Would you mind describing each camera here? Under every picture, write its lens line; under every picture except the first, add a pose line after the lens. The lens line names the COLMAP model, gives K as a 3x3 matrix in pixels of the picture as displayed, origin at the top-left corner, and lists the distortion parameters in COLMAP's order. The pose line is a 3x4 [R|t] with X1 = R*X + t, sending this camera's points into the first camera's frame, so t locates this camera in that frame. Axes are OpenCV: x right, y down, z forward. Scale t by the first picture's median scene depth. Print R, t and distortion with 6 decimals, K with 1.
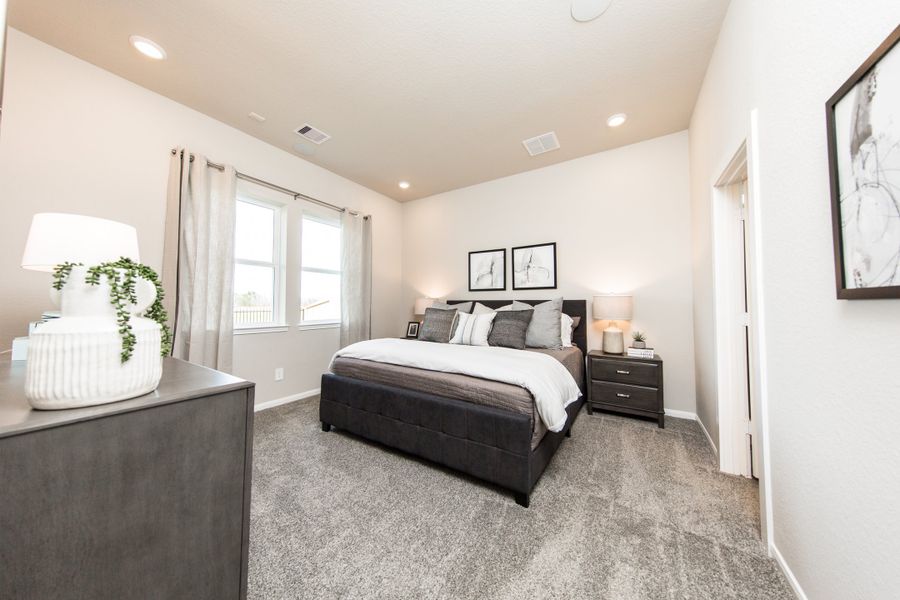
lens RADIAL K [[284.0, 0, 454.1], [0, 284.0, 295.5], [0, 0, 1]] dist [0.000907, 0.000018]
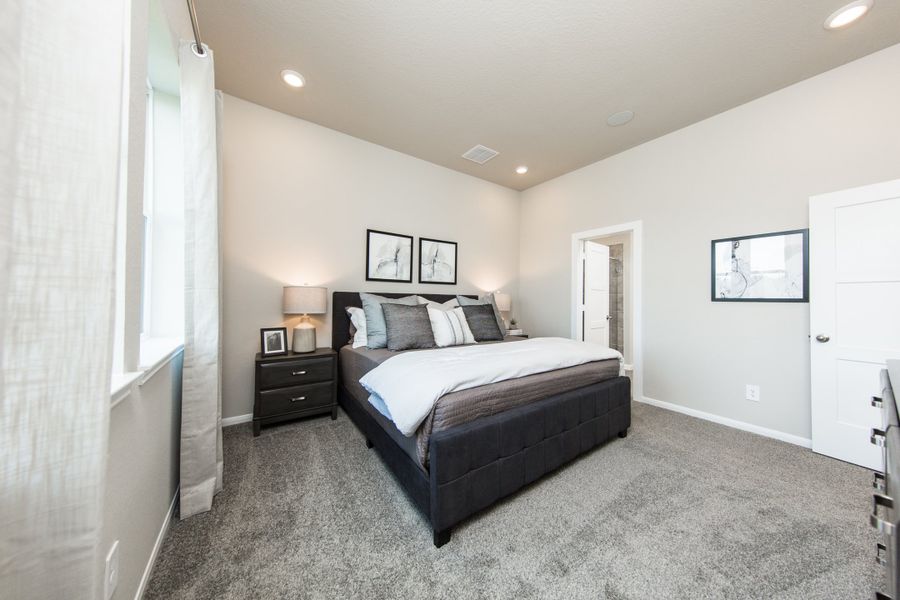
lens RADIAL K [[284.0, 0, 454.1], [0, 284.0, 295.5], [0, 0, 1]] dist [0.000907, 0.000018]
pose [[0.391220, 0.024261, 0.919977, -0.598295], [-0.034729, 0.999330, -0.011585, 0.027359], [-0.919642, -0.027417, 0.391800, 0.532783]]
